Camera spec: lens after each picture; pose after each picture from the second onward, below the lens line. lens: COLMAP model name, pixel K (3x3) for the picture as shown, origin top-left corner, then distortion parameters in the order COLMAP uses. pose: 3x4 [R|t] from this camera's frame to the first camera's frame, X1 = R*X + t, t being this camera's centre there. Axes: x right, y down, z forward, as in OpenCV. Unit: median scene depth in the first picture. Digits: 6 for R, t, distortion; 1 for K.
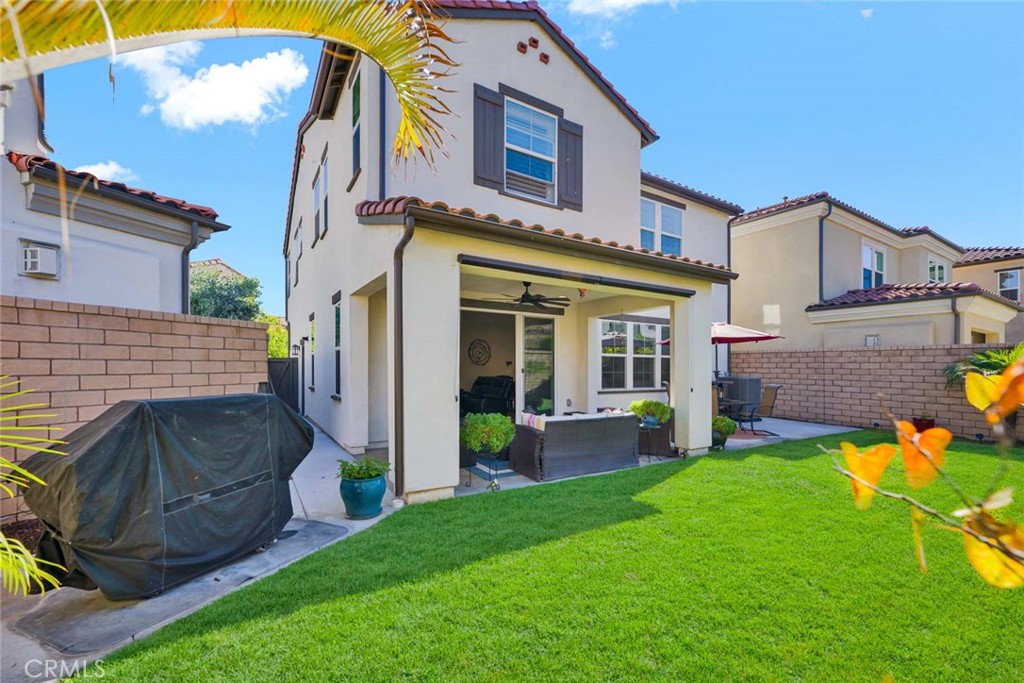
lens RADIAL K [[404.0, 0, 492.1], [0, 404.0, 366.3], [0, 0, 1]] dist [0.008095, -0.003217]
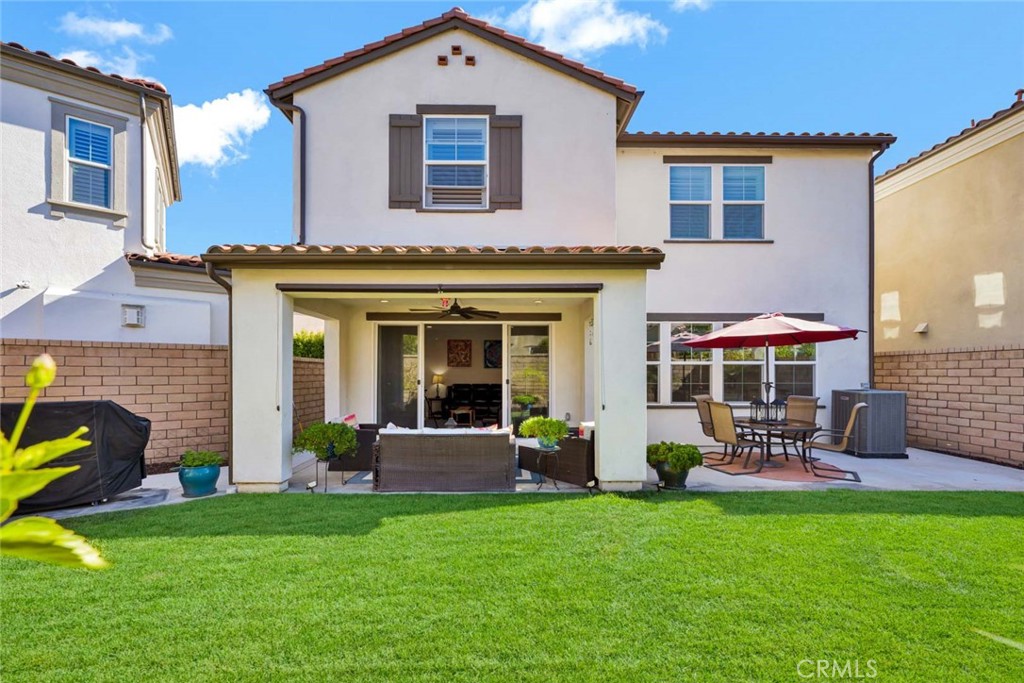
lens RADIAL K [[404.0, 0, 514.6], [0, 404.0, 373.0], [0, 0, 1]] dist [0.008095, -0.003217]
pose [[0.873115, -0.006424, -0.487472, 0.690842], [0.006833, 0.999976, -0.000939, -0.010073], [0.487466, -0.002511, 0.873138, 0.201416]]
